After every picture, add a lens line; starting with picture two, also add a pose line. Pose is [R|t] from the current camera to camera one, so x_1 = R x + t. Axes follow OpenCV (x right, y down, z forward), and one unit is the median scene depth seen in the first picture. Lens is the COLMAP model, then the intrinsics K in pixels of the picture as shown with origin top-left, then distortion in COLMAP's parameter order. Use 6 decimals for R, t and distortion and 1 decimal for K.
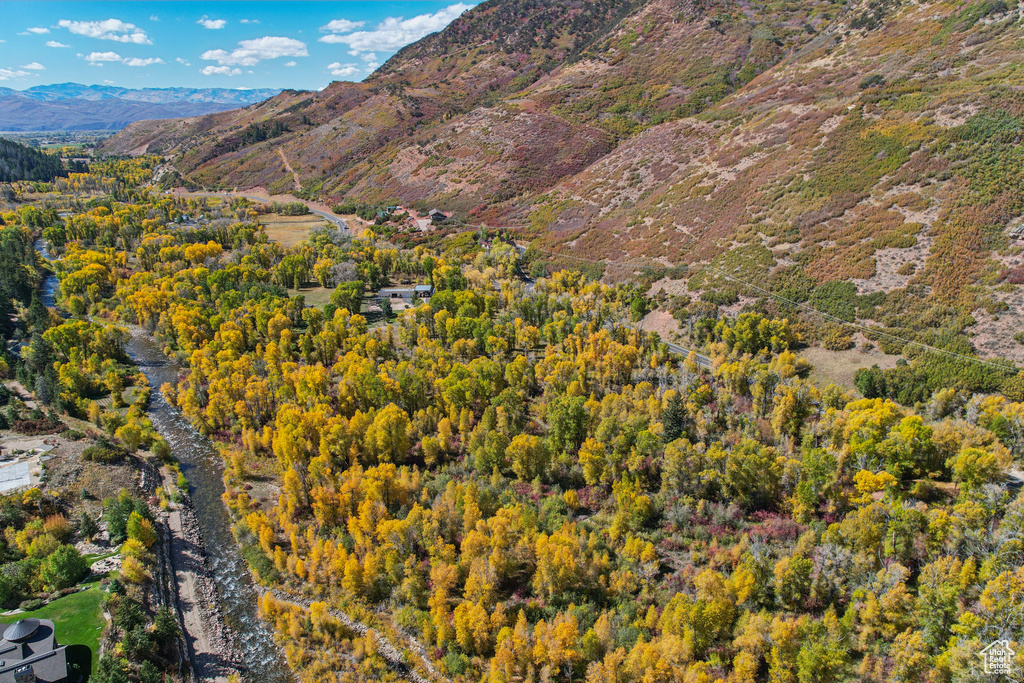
lens RADIAL K [[655.1, 0, 513.6], [0, 655.1, 342.9], [0, 0, 1]] dist [-0.079154, 0.066644]
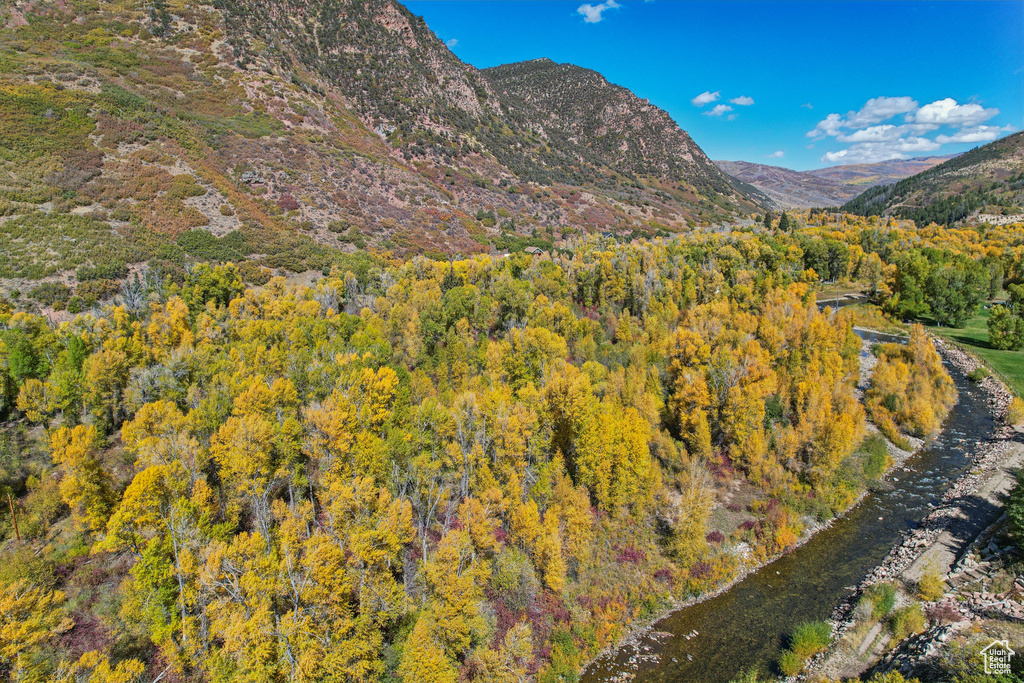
lens RADIAL K [[657.9, 0, 512.0], [0, 657.9, 341.5], [0, 0, 1]] dist [-0.084956, 0.076865]
pose [[-0.190164, -0.187435, 0.963694, -0.470881], [0.330285, 0.912175, 0.242589, -0.022418], [-0.924527, 0.364425, -0.111556, 0.691394]]
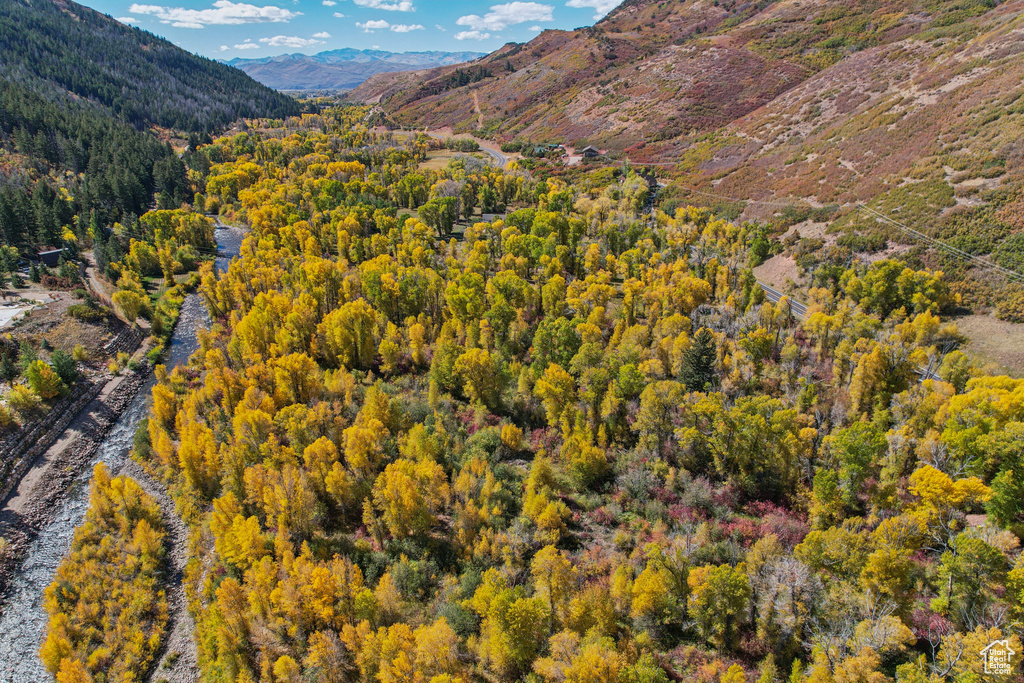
lens RADIAL K [[657.9, 0, 512.0], [0, 657.9, 341.5], [0, 0, 1]] dist [-0.084956, 0.076865]
pose [[0.943460, 0.133263, -0.303521, 0.175831], [-0.119418, 0.990791, 0.063816, 0.045465], [0.309230, -0.023962, 0.950685, 0.153418]]
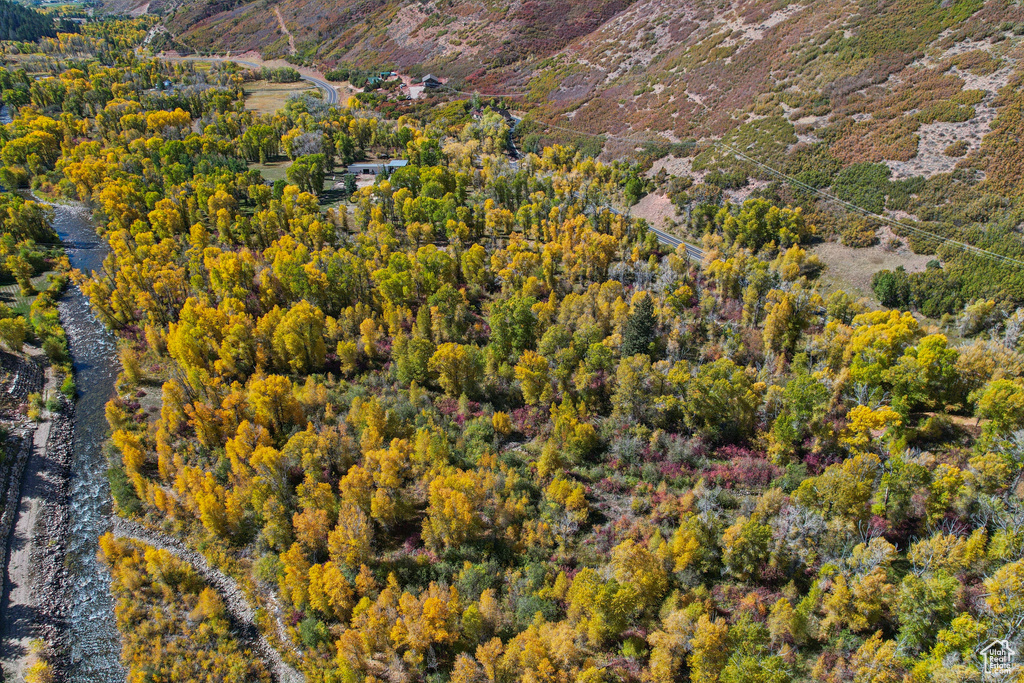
lens RADIAL K [[657.9, 0, 512.0], [0, 657.9, 341.5], [0, 0, 1]] dist [-0.084956, 0.076865]
pose [[0.998828, 0.027340, -0.039928, 0.075809], [-0.019877, 0.984085, 0.176583, -0.006031], [0.044121, -0.175583, 0.983476, 0.110581]]
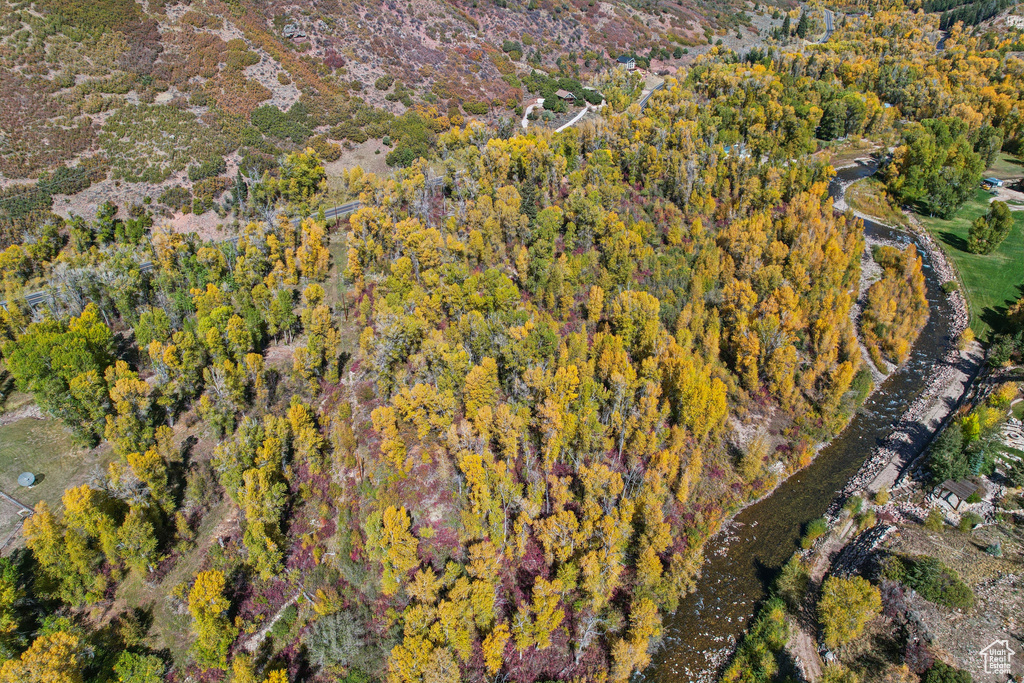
lens RADIAL K [[657.9, 0, 512.0], [0, 657.9, 341.5], [0, 0, 1]] dist [-0.084956, 0.076865]
pose [[-0.214403, -0.496574, 0.841098, -0.544276], [0.328928, 0.774118, 0.540877, -0.213227], [-0.919694, 0.392627, -0.002636, 0.741823]]
